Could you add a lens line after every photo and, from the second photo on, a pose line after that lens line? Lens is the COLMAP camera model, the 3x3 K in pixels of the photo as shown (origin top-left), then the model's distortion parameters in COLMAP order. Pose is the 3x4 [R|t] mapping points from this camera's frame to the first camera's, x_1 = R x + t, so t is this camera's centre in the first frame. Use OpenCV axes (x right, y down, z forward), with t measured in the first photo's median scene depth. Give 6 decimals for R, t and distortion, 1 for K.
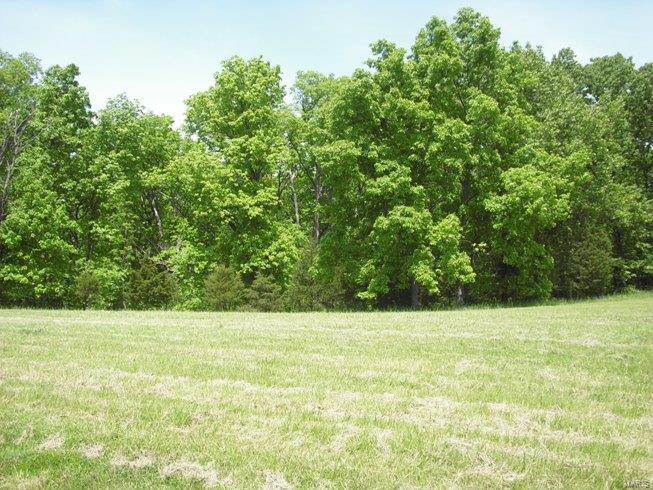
lens RADIAL K [[723.0, 0, 326.5], [0, 723.0, 245.0], [0, 0, 1]] dist [-0.204000, 0.015150]
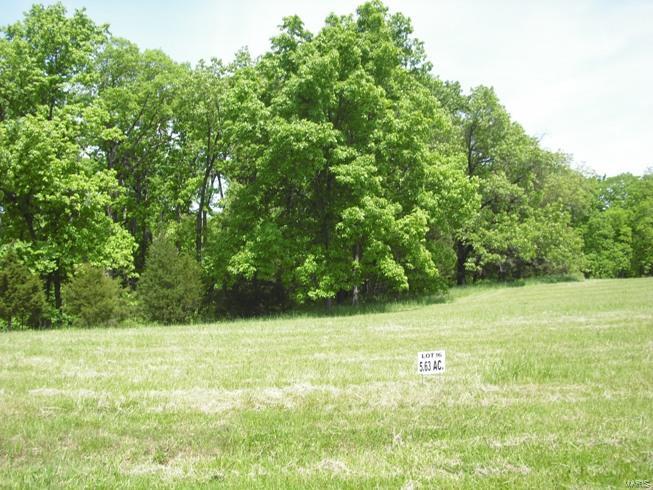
lens RADIAL K [[737.9, 0, 326.5], [0, 737.9, 245.0], [0, 0, 1]] dist [-0.131050, 0.060634]
pose [[0.808258, 0.008321, 0.588769, -0.442367], [-0.001507, 0.999926, -0.012062, 0.017752], [-0.588826, 0.008862, 0.808211, 0.229382]]
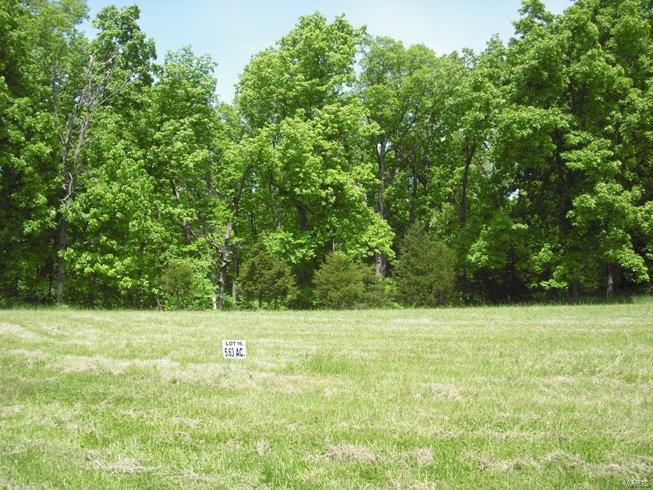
lens RADIAL K [[737.9, 0, 326.5], [0, 737.9, 245.0], [0, 0, 1]] dist [-0.131050, 0.060634]
pose [[0.984784, -0.001326, 0.173776, -0.340224], [-0.000056, 0.999968, 0.007952, 0.013569], [-0.173781, -0.007841, 0.984753, 0.159791]]
